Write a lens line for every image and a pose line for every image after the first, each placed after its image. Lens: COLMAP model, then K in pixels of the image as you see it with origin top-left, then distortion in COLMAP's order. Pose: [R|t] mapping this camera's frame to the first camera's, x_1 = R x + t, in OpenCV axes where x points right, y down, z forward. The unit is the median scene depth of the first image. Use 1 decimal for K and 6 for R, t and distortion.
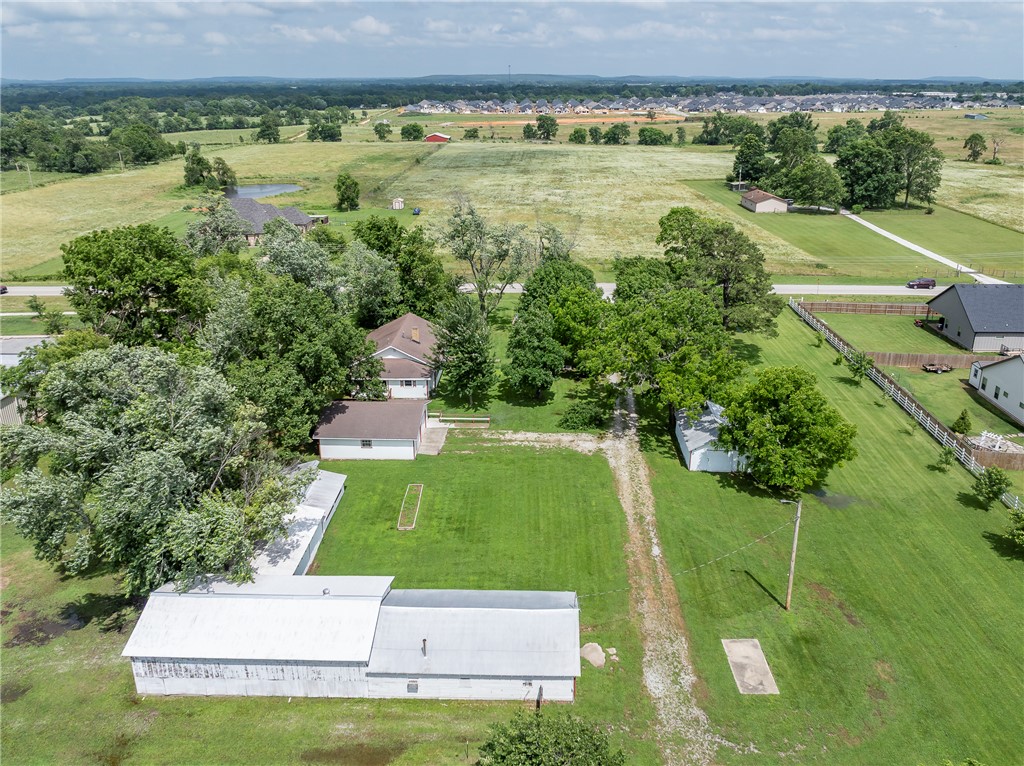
lens RADIAL K [[787.8, 0, 530.3], [0, 787.8, 382.2], [0, 0, 1]] dist [-0.006251, -0.004107]
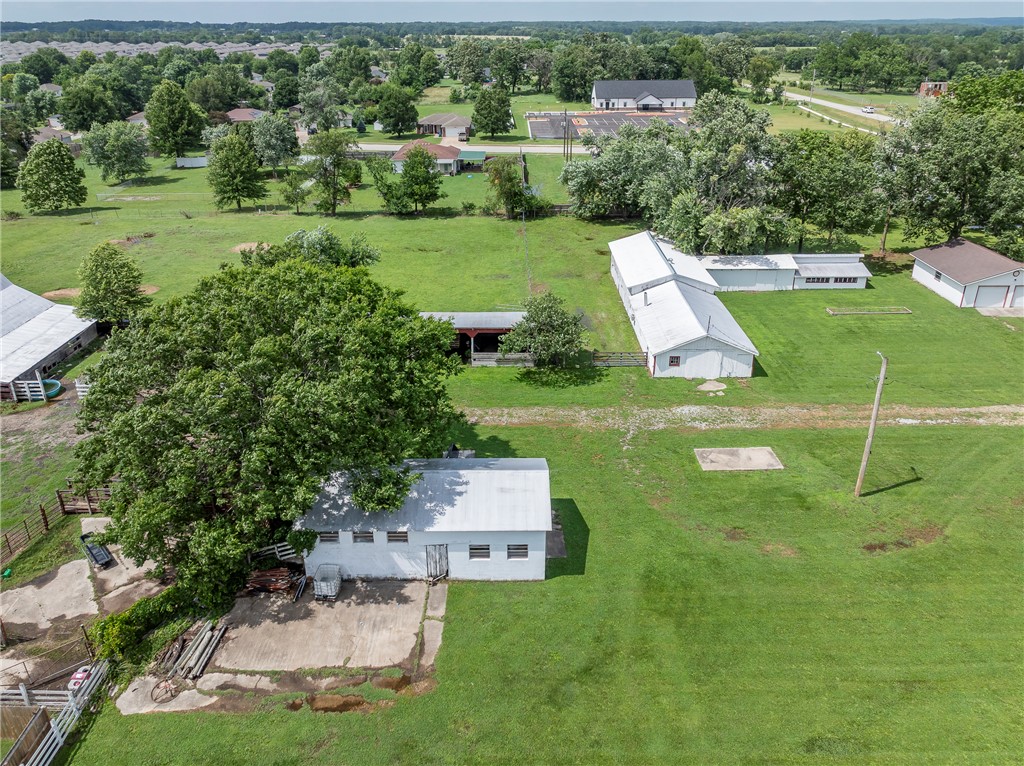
lens RADIAL K [[732.9, 0, 502.5], [0, 732.9, 338.2], [0, 0, 1]] dist [-0.017707, 0.009000]
pose [[0.012113, 0.395259, -0.918490, 0.220584], [-0.350283, 0.862030, 0.366343, -0.000211], [0.936566, 0.317293, 0.148895, 0.113449]]
